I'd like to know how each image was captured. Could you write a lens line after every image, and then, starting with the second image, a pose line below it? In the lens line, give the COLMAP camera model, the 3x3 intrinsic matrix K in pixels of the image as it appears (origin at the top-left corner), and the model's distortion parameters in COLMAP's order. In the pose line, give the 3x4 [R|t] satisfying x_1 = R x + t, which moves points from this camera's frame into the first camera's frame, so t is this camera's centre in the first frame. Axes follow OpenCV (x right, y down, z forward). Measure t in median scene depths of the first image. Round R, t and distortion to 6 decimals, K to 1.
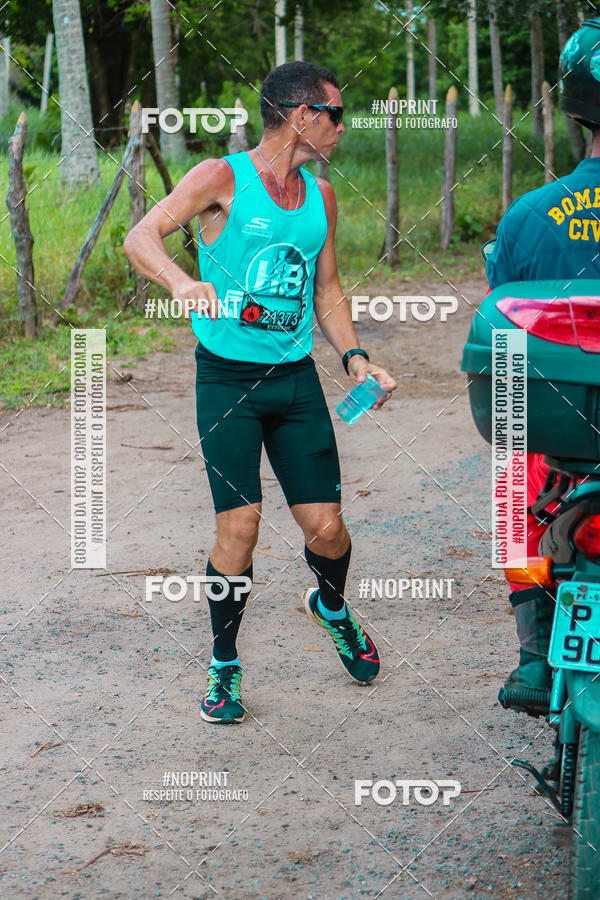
lens RADIAL K [[5187.1, 0, 300.9], [0, 5187.1, 449.5], [0, 0, 1]] dist [-0.002557, -6.455524]
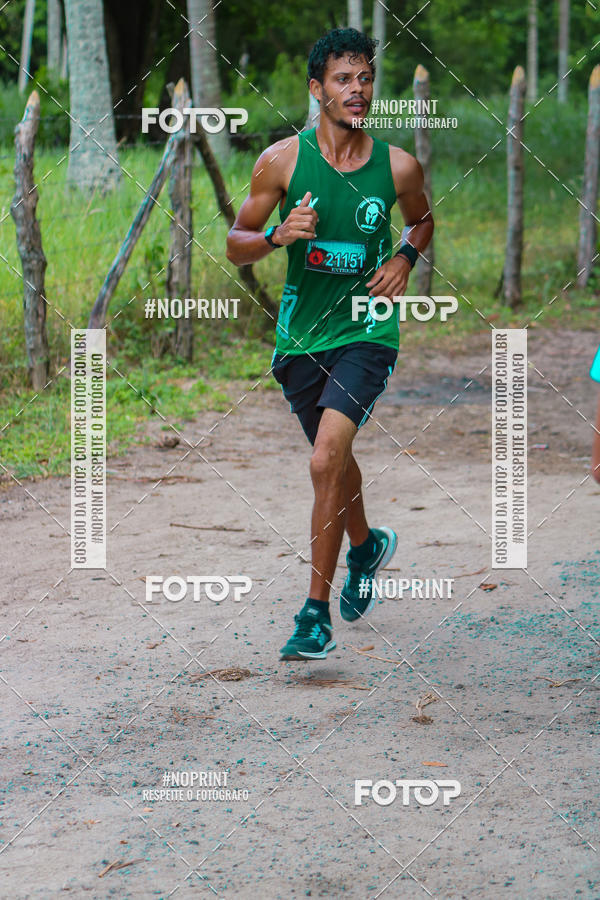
lens RADIAL K [[5120.8, 0, 299.9], [0, 5120.8, 519.5], [0, 0, 1]] dist [0.761335, -5.961541]
pose [[0.998871, 0.020110, -0.043034, 0.018690], [-0.019379, 0.999662, 0.017335, -0.016343], [0.043368, -0.016482, 0.998923, 0.248629]]
